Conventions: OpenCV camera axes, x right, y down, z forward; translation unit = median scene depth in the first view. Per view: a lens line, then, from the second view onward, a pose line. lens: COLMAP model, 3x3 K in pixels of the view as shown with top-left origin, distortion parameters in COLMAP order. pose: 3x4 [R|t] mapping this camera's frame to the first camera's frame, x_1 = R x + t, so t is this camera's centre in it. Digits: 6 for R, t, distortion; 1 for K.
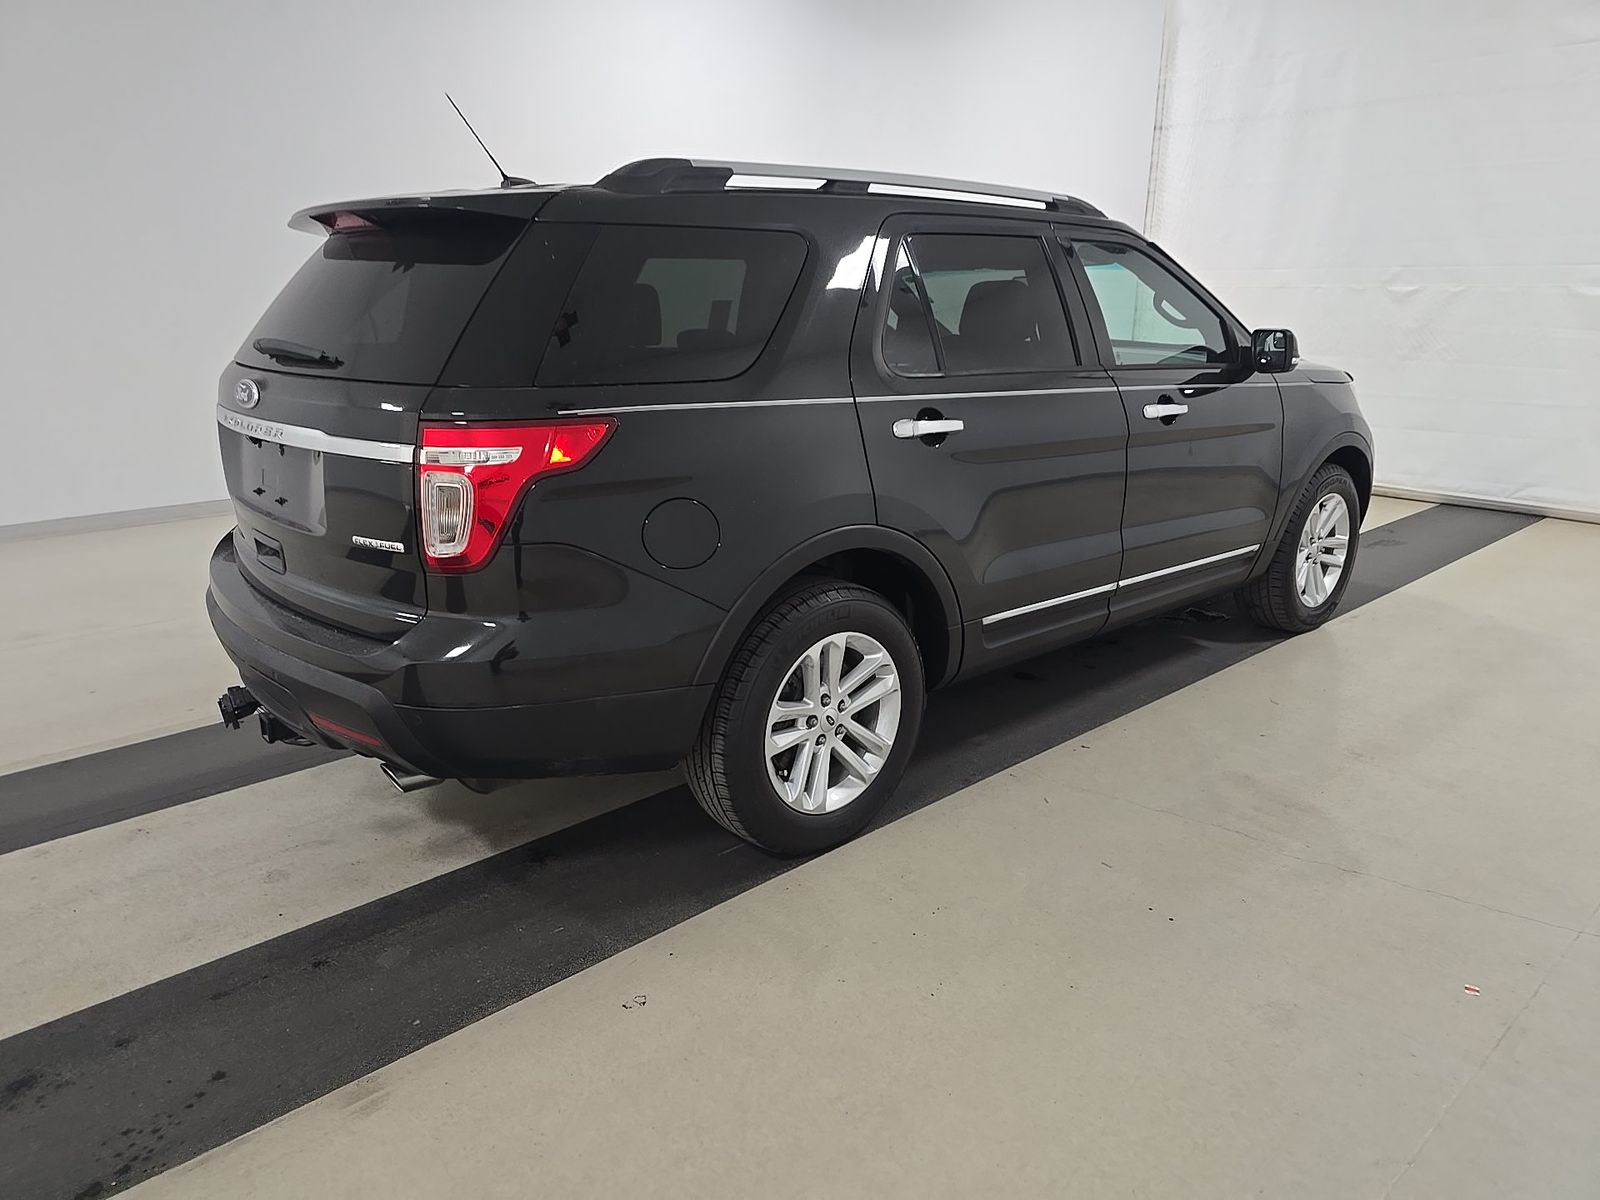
lens RADIAL K [[1077.9, 0, 798.6], [0, 1077.9, 613.4], [0, 0, 1]] dist [0.001926, 0.001083]
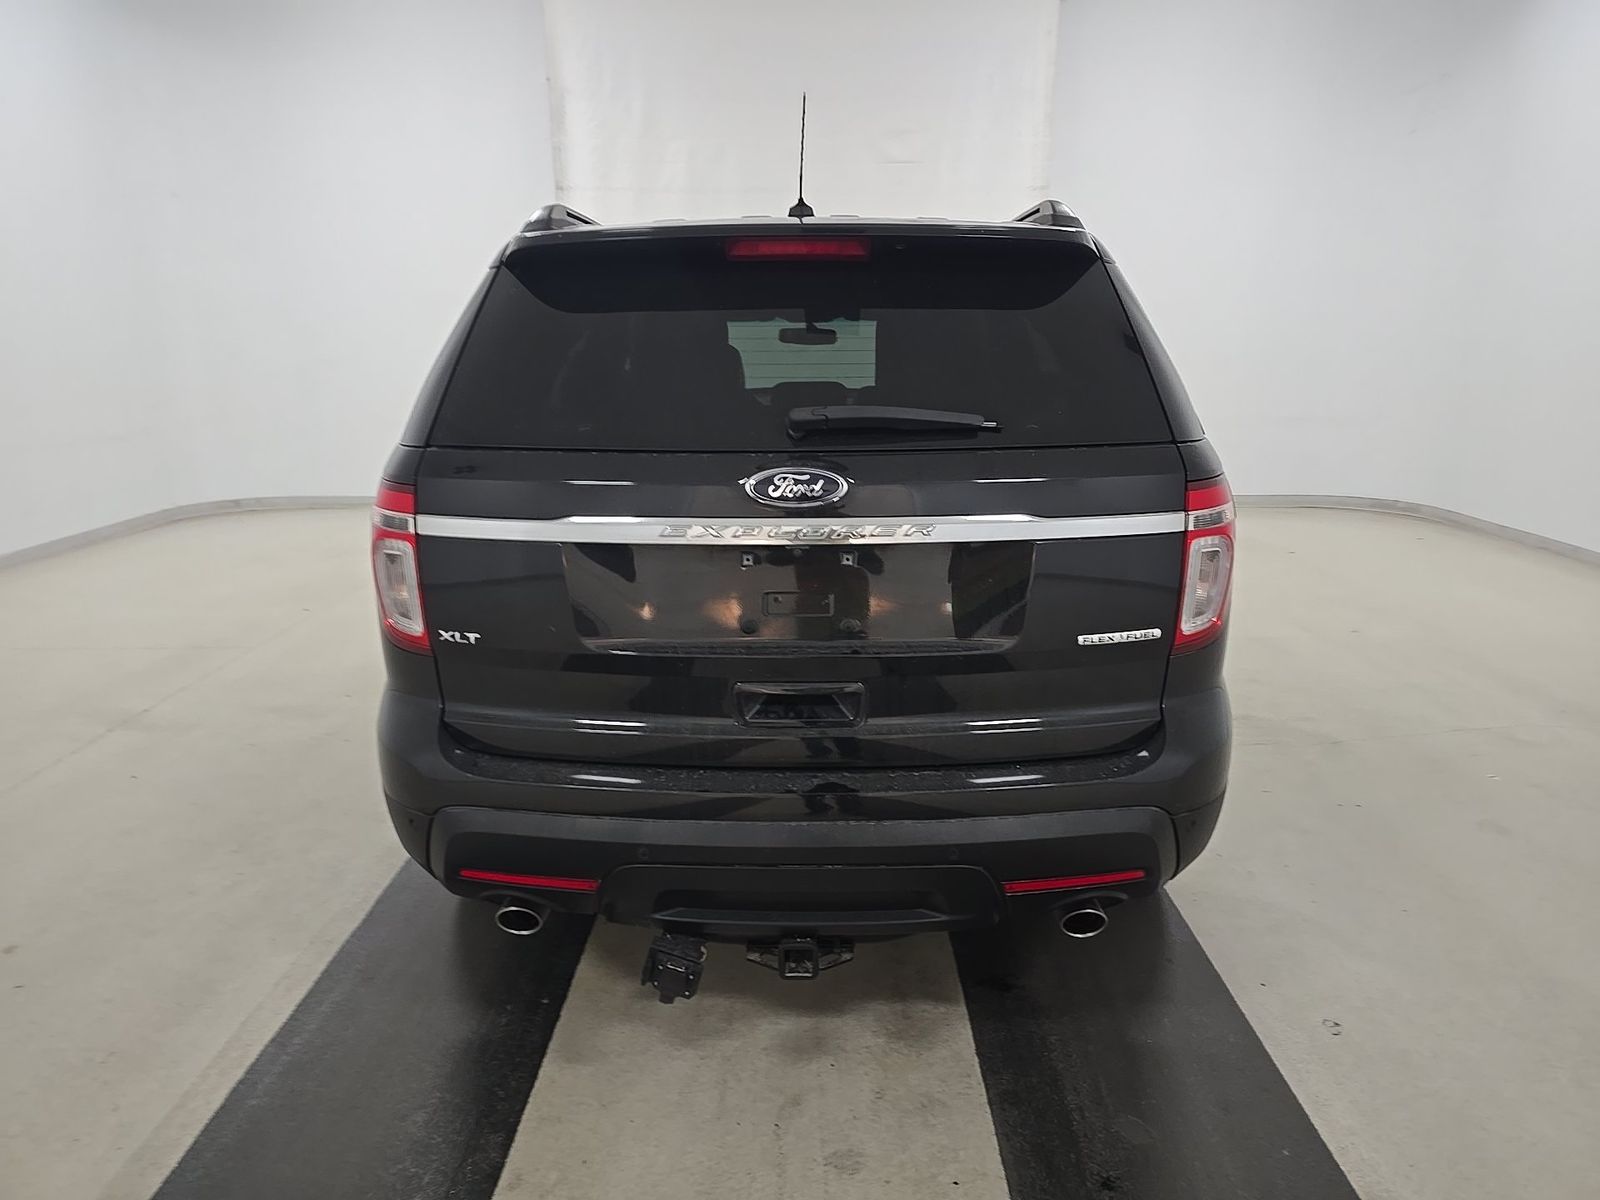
lens RADIAL K [[1087.2, 0, 800.0], [0, 1087.2, 600.0], [0, 0, 1]] dist [0.002222, -0.000169]
pose [[0.674348, -0.170258, 0.718517, -0.880493], [0.212922, 0.976559, 0.031571, -0.130563], [-0.707050, 0.131698, 0.694792, 0.447210]]
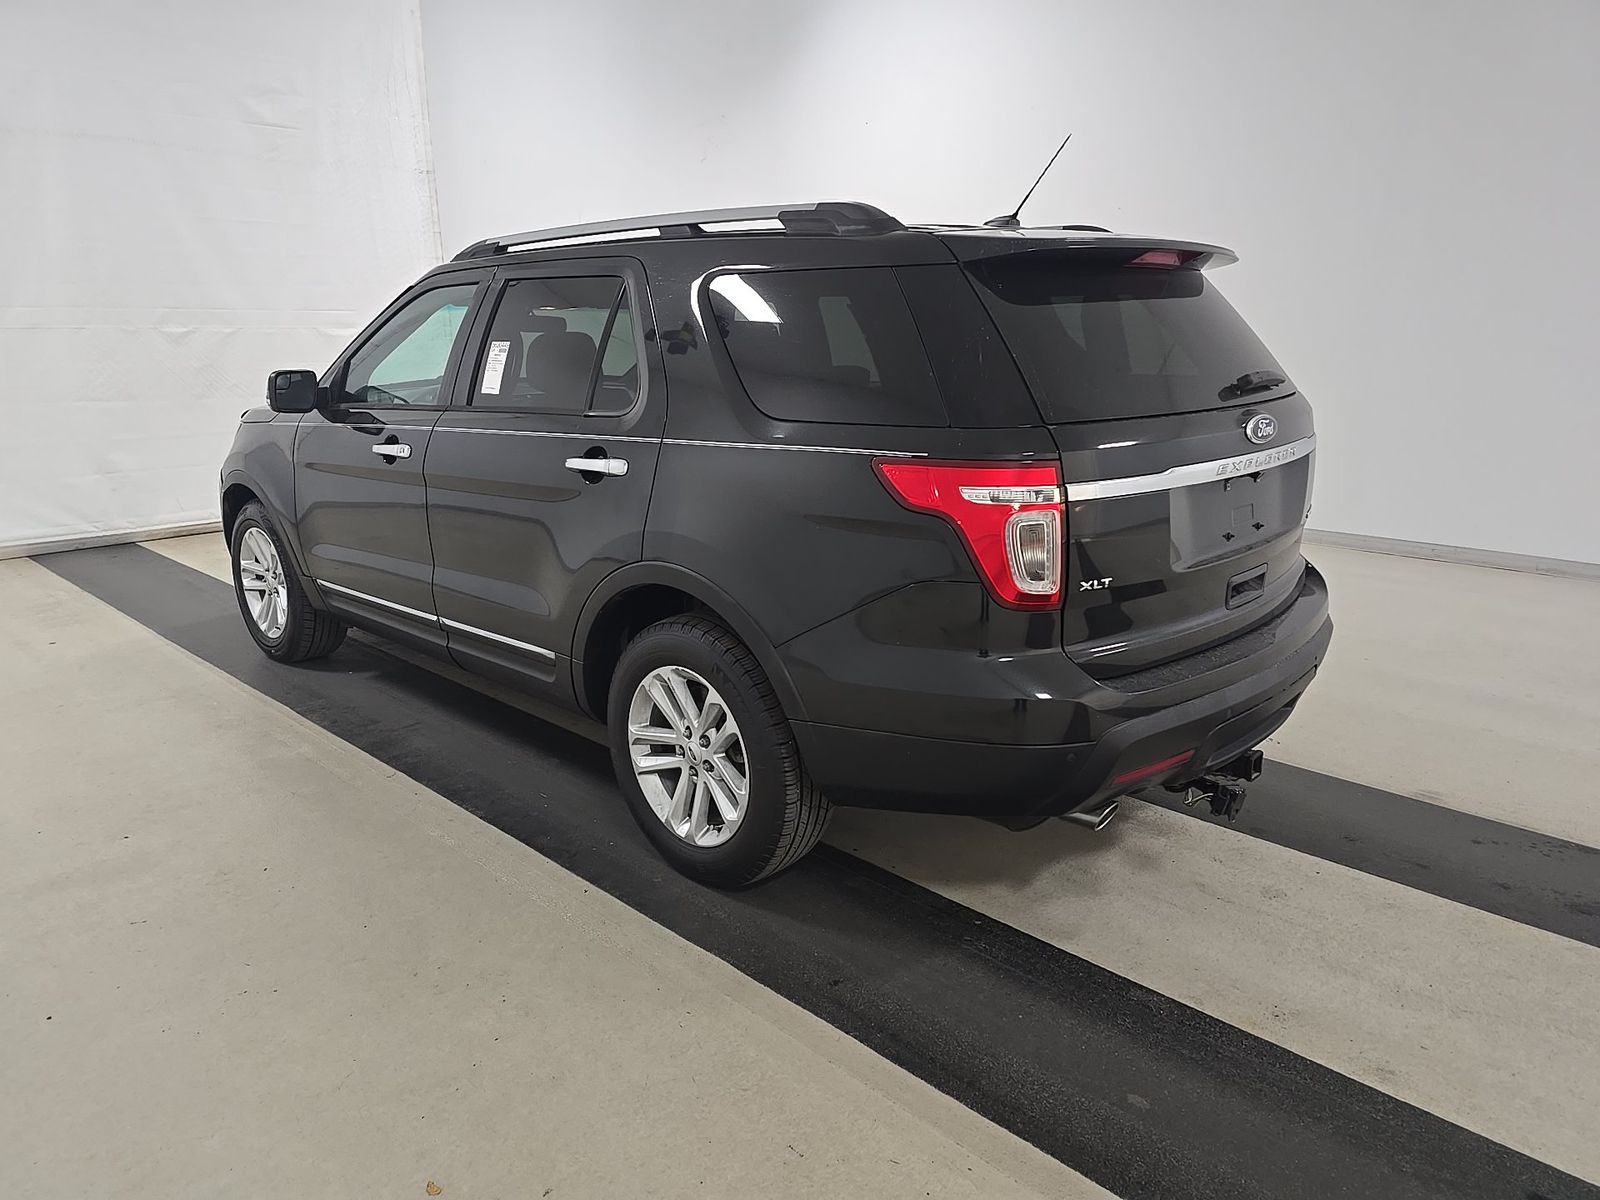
lens RADIAL K [[1077.9, 0, 798.6], [0, 1077.9, 613.4], [0, 0, 1]] dist [0.001926, 0.001083]
pose [[-0.081505, -0.255026, 0.963493, -1.264594], [0.292214, 0.918112, 0.267733, -0.374157], [-0.952873, 0.303368, -0.000309, 1.249001]]
